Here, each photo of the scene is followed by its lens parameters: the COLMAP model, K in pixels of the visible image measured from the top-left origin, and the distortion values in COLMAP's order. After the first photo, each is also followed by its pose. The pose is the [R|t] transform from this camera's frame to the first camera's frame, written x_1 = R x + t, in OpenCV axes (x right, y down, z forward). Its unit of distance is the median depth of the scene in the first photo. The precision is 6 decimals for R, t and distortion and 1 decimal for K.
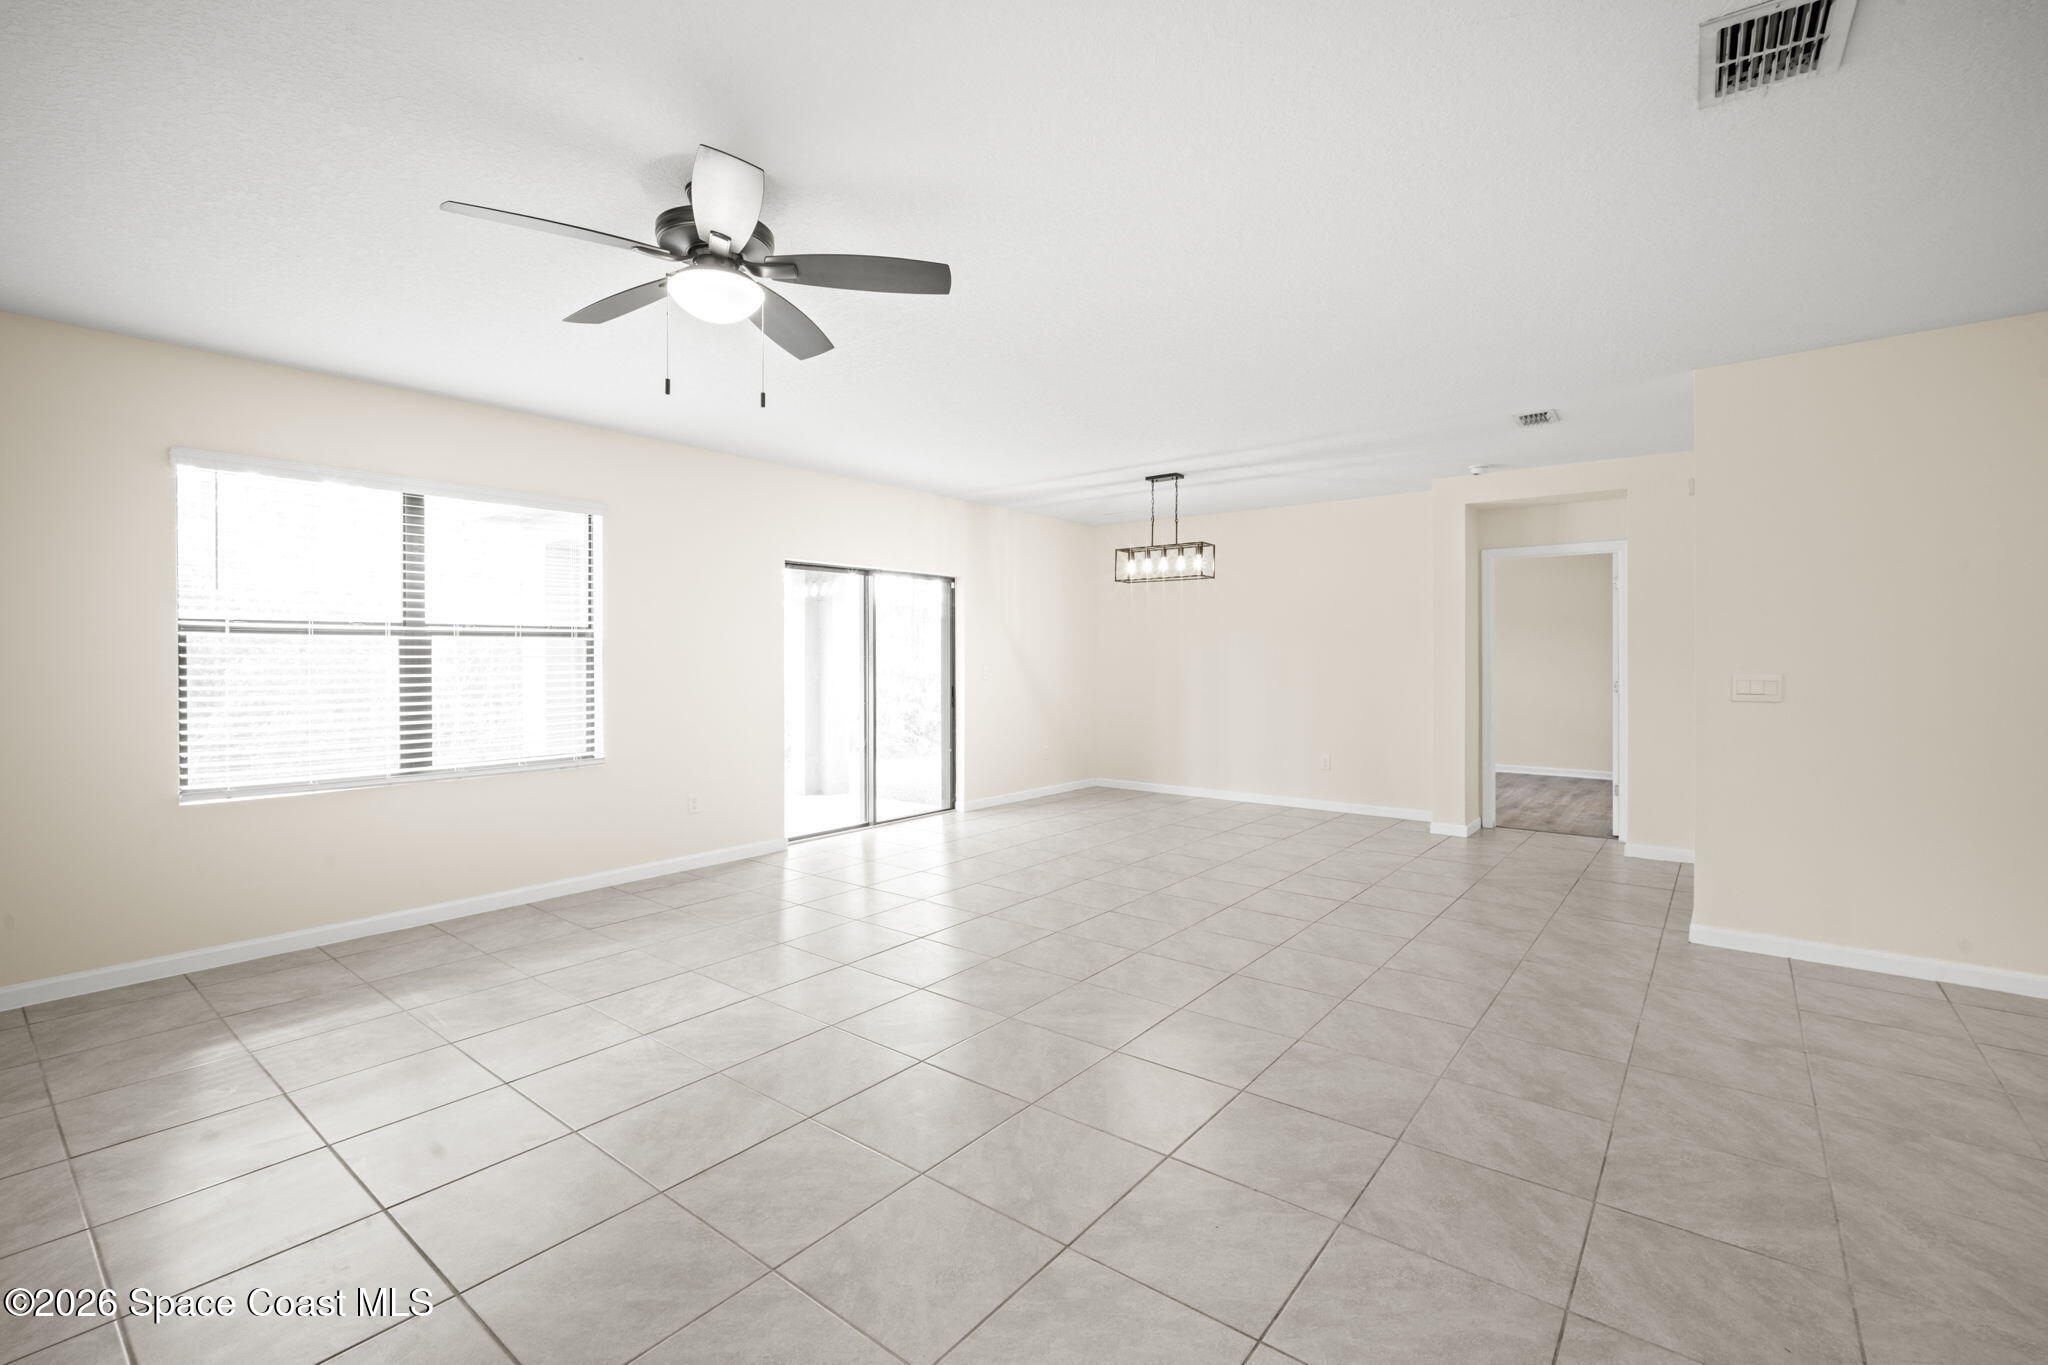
lens RADIAL K [[894.1, 0, 1019.6], [0, 894.1, 668.6], [0, 0, 1]] dist [-0.003021, 0.001351]
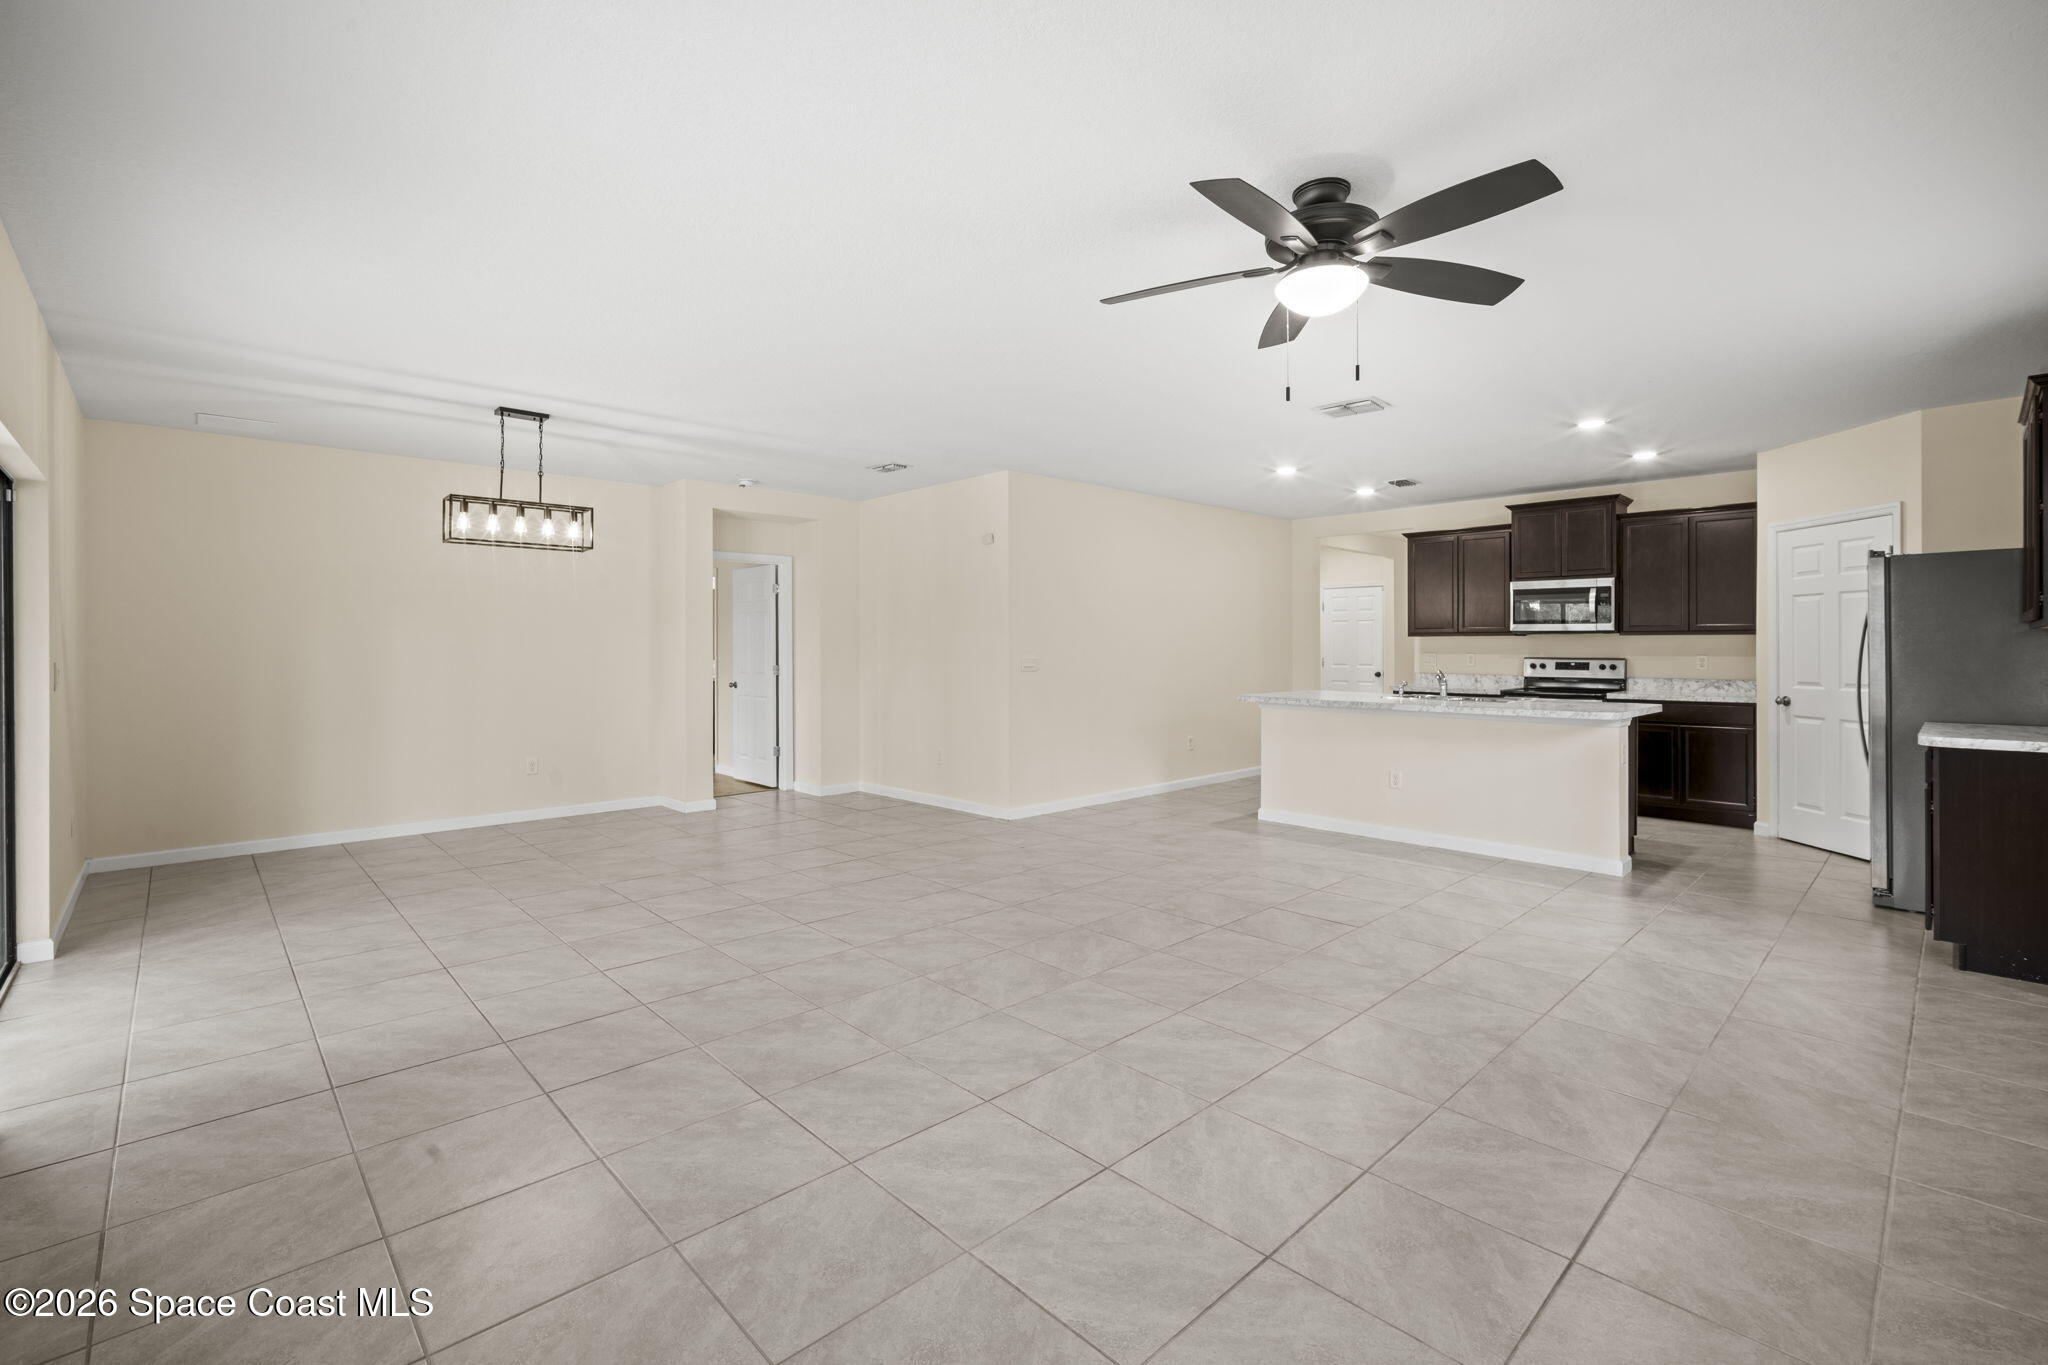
lens RADIAL K [[895.0, 0, 1030.0], [0, 895.0, 640.0], [0, 0, 1]] dist [-0.004373, 0.000822]
pose [[0.135173, 0.012776, 0.990740, -0.687778], [0.016037, 0.999758, -0.015081, 0.001353], [-0.990692, 0.017927, 0.134935, 0.580845]]
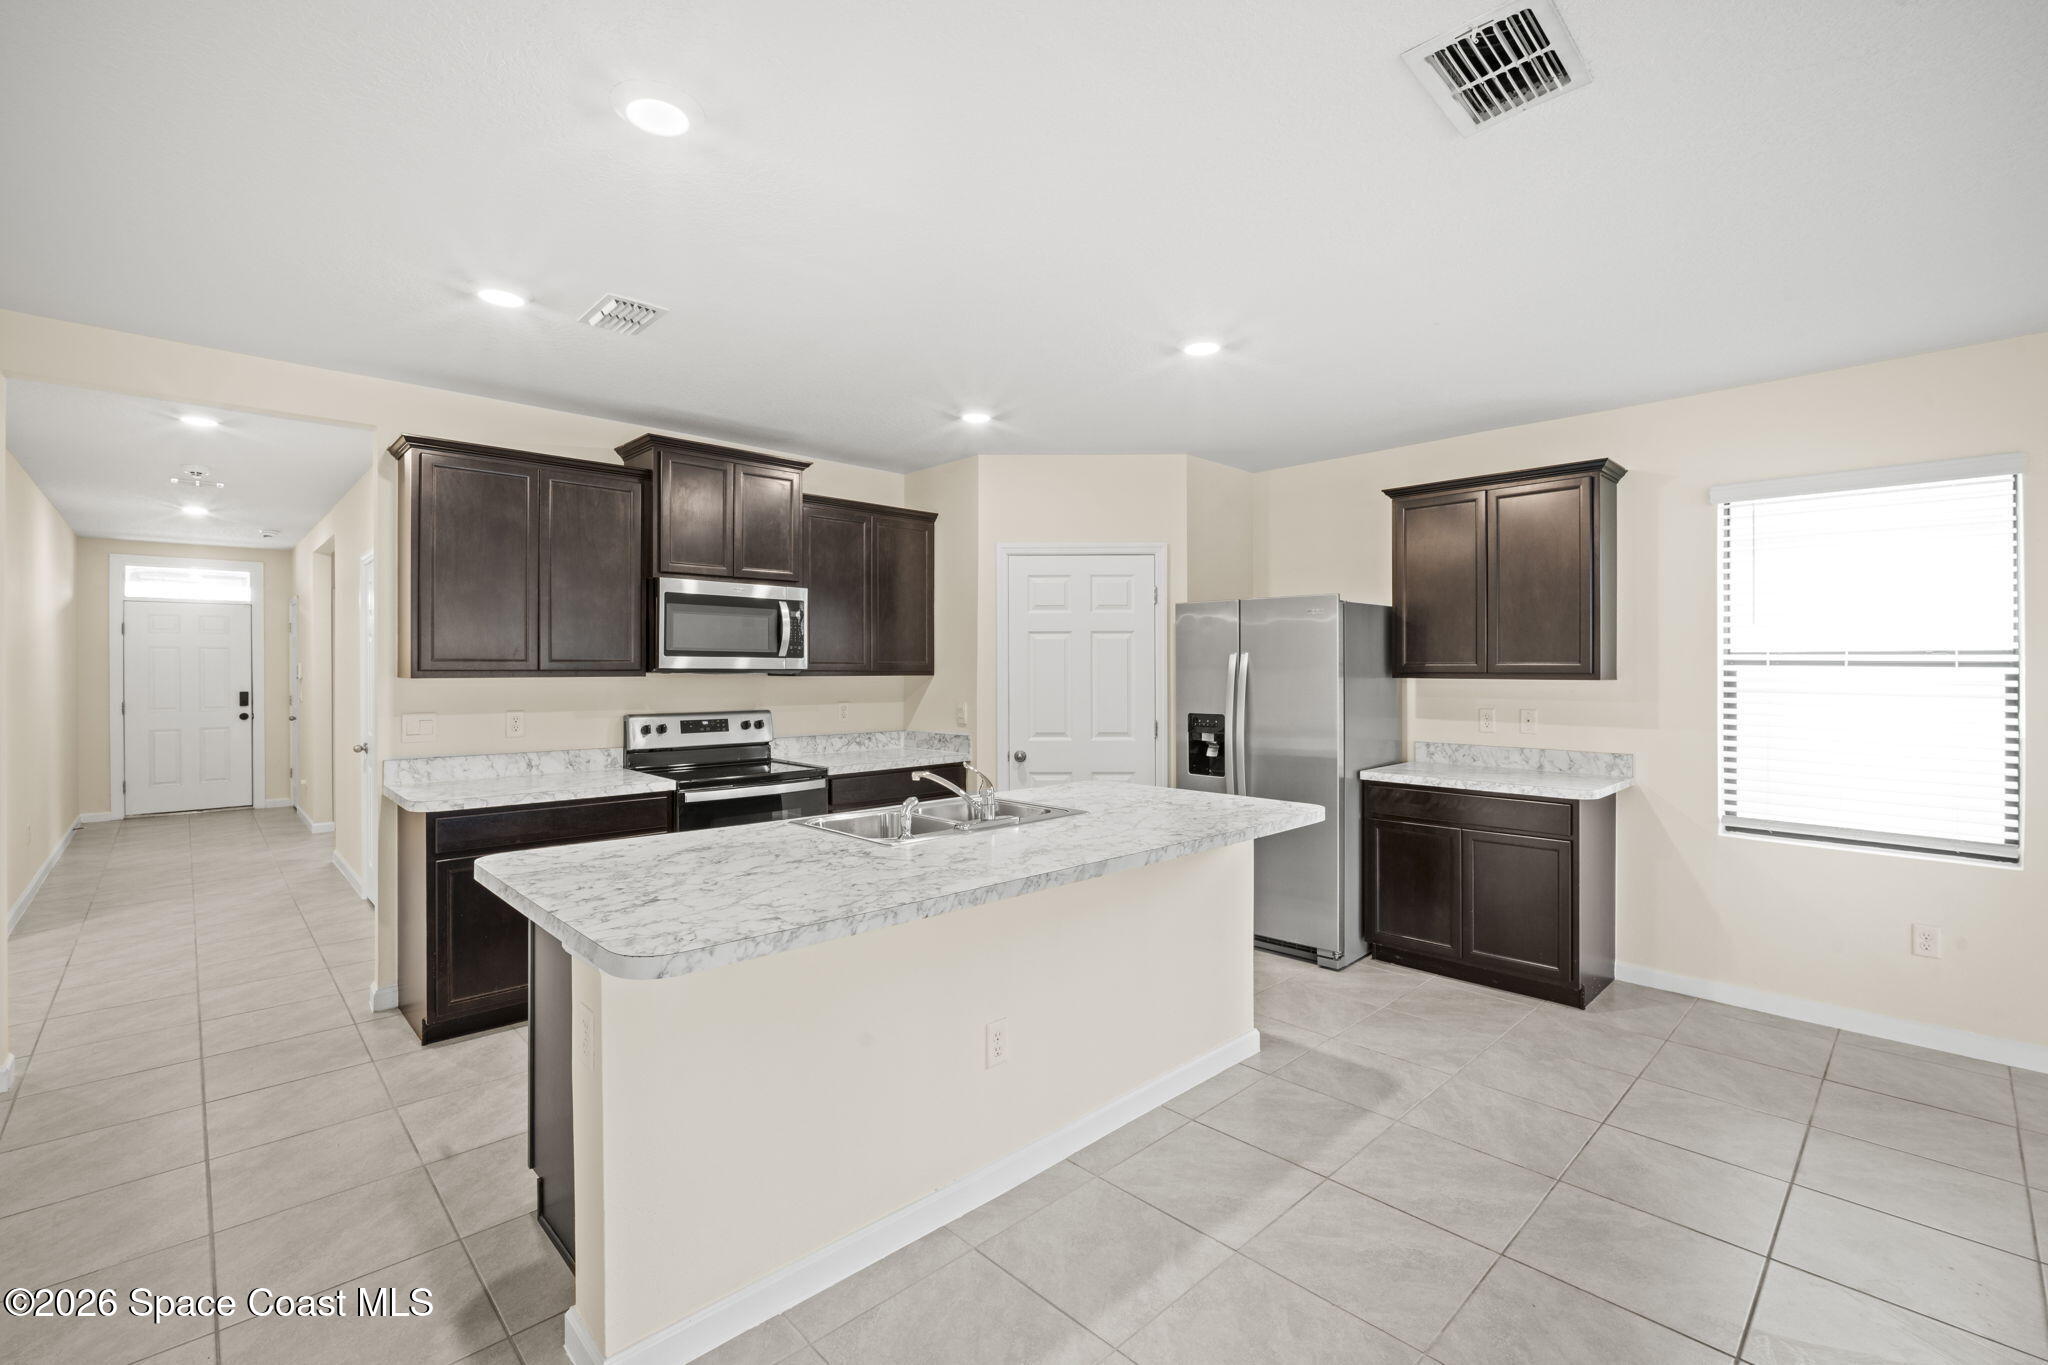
lens RADIAL K [[894.1, 0, 1019.6], [0, 894.1, 668.6], [0, 0, 1]] dist [-0.003021, 0.001351]
pose [[-0.989984, 0.002971, 0.141149, 0.441941], [0.005689, 0.999806, 0.018857, -0.035655], [-0.141065, 0.019471, -0.989809, 0.730743]]
